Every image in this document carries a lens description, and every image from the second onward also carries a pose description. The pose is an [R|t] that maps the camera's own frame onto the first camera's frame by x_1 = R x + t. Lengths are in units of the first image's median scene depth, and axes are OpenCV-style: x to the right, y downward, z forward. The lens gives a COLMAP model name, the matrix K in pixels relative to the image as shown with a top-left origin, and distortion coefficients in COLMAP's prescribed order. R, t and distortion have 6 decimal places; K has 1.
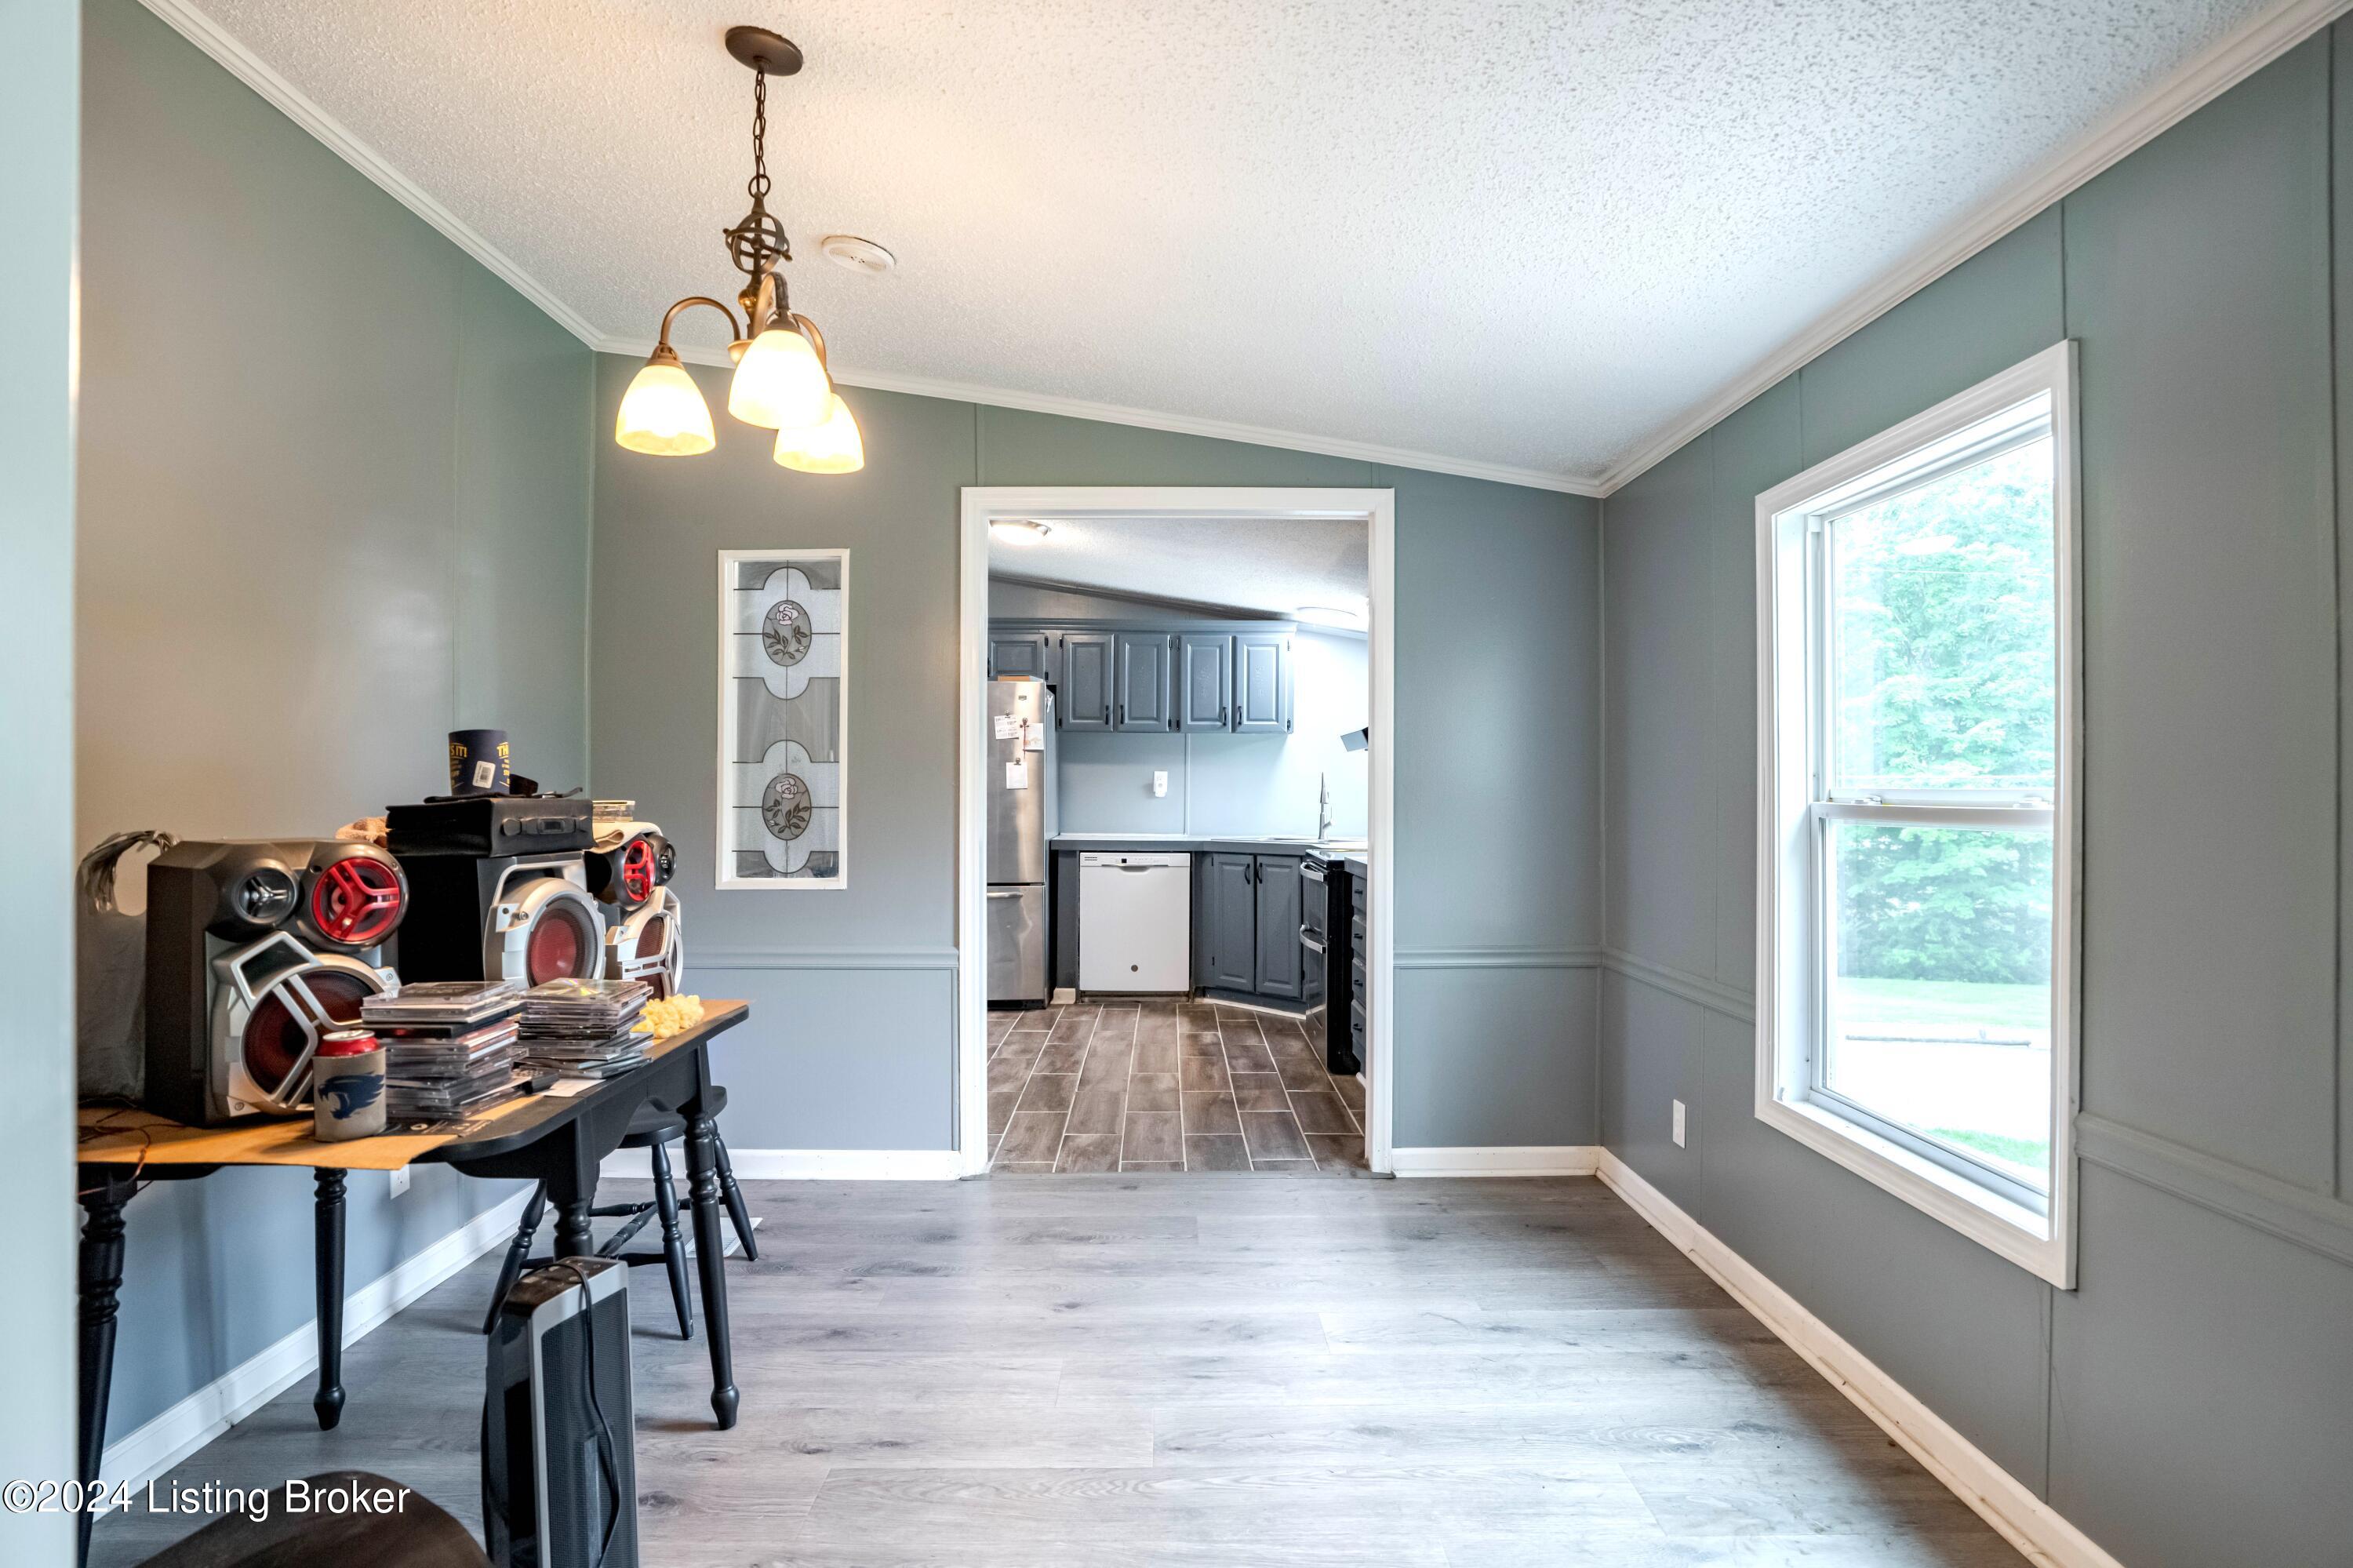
lens RADIAL K [[1221.6, 0, 1178.6], [0, 1221.6, 779.0], [0, 0, 1]] dist [0.000650, 0.000004]
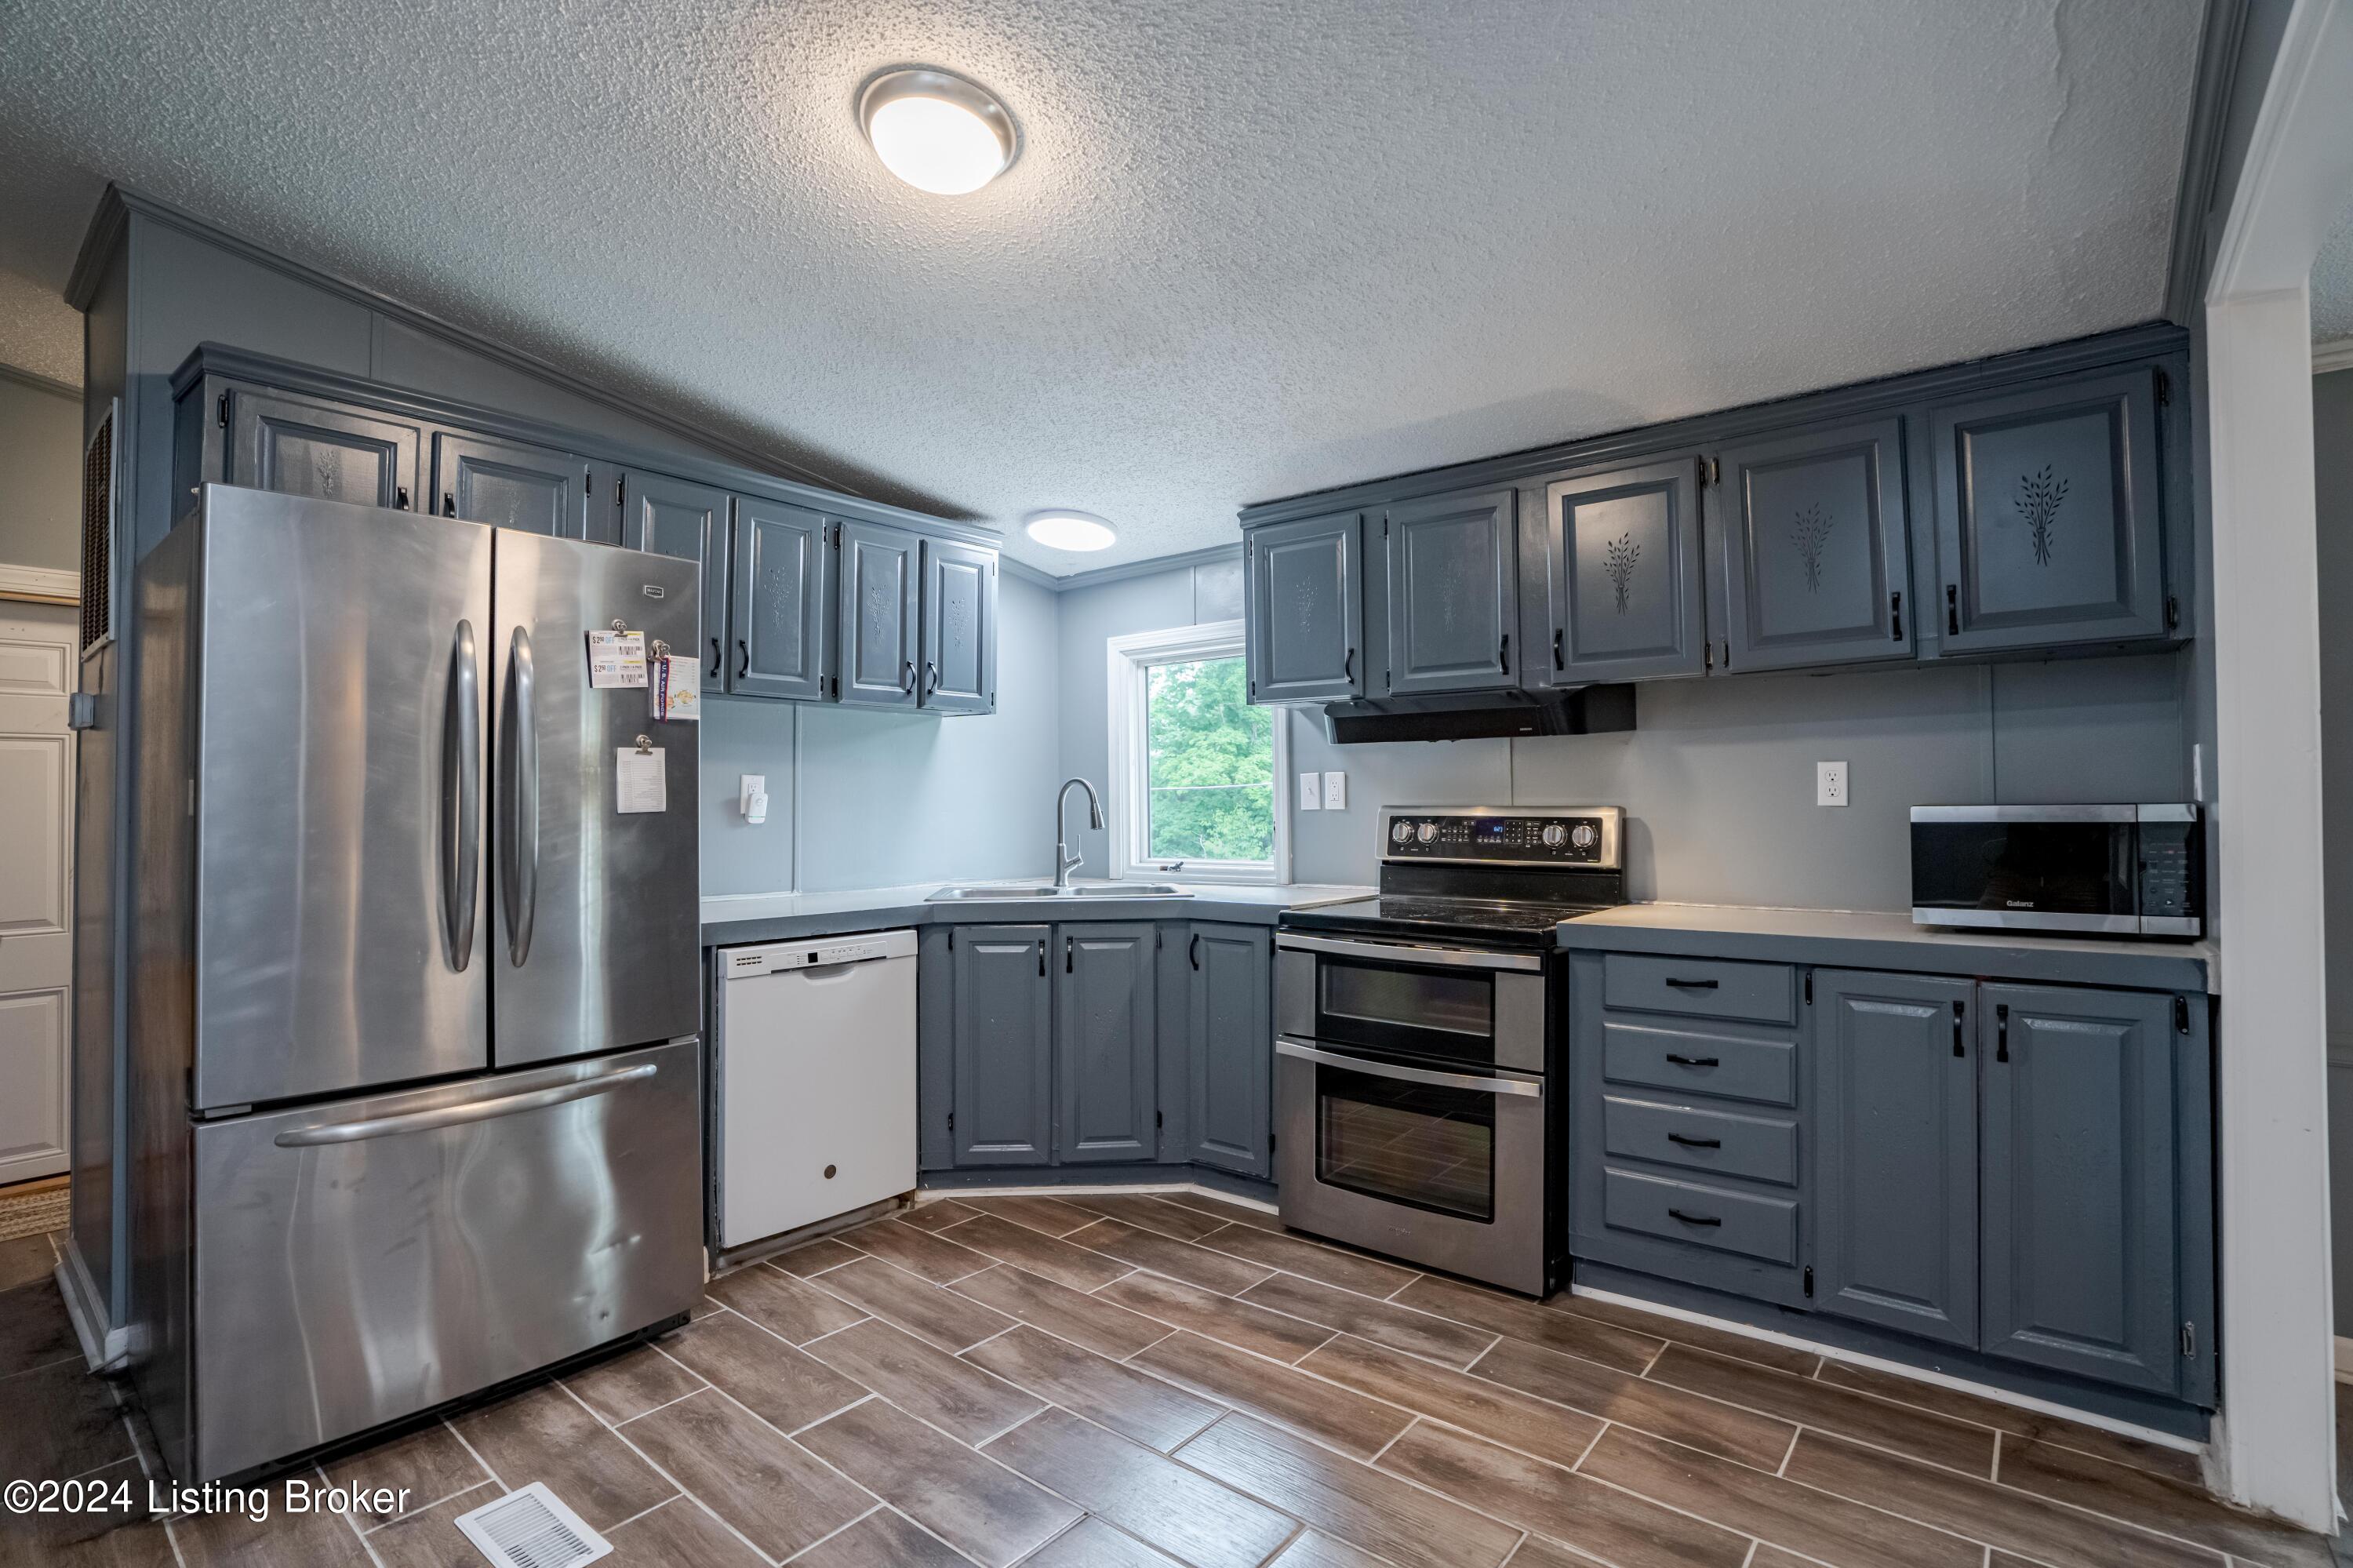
lens RADIAL K [[1131.6, 0, 1171.3], [0, 1131.6, 797.1], [0, 0, 1]] dist [-0.021530, 0.000187]
pose [[0.658738, -0.002733, 0.752368, -0.287595], [0.004951, 0.999987, -0.000703, 0.004378], [-0.752356, 0.004188, 0.658743, 0.592489]]
